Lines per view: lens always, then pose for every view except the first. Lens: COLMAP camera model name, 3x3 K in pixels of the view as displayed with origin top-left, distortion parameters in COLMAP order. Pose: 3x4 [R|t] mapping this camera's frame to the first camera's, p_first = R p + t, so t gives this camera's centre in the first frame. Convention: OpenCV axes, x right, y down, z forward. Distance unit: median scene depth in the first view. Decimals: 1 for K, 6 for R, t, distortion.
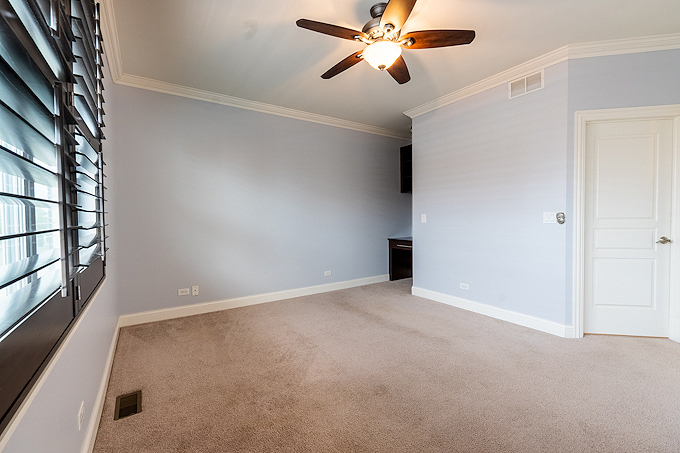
lens RADIAL K [[296.7, 0, 340.0], [0, 296.7, 226.5], [0, 0, 1]] dist [-0.000343, -0.000024]
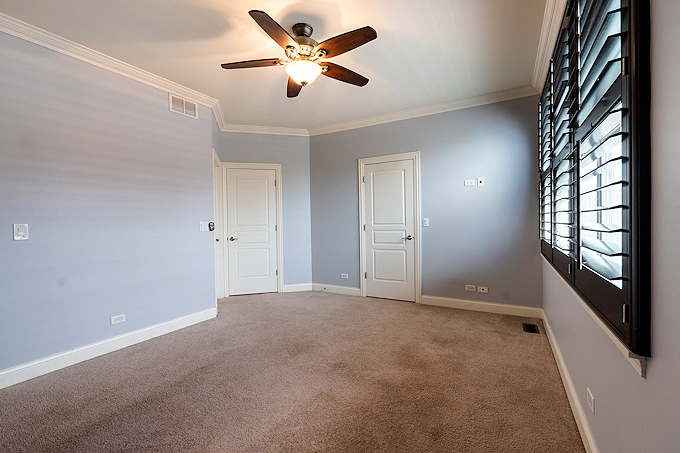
lens RADIAL K [[296.7, 0, 340.0], [0, 296.7, 226.5], [0, 0, 1]] dist [-0.000343, -0.000024]
pose [[-0.456009, -0.000461, 0.889975, -0.639764], [0.048348, 0.998510, 0.025290, -0.031704], [-0.888661, 0.054561, -0.455308, 1.035557]]
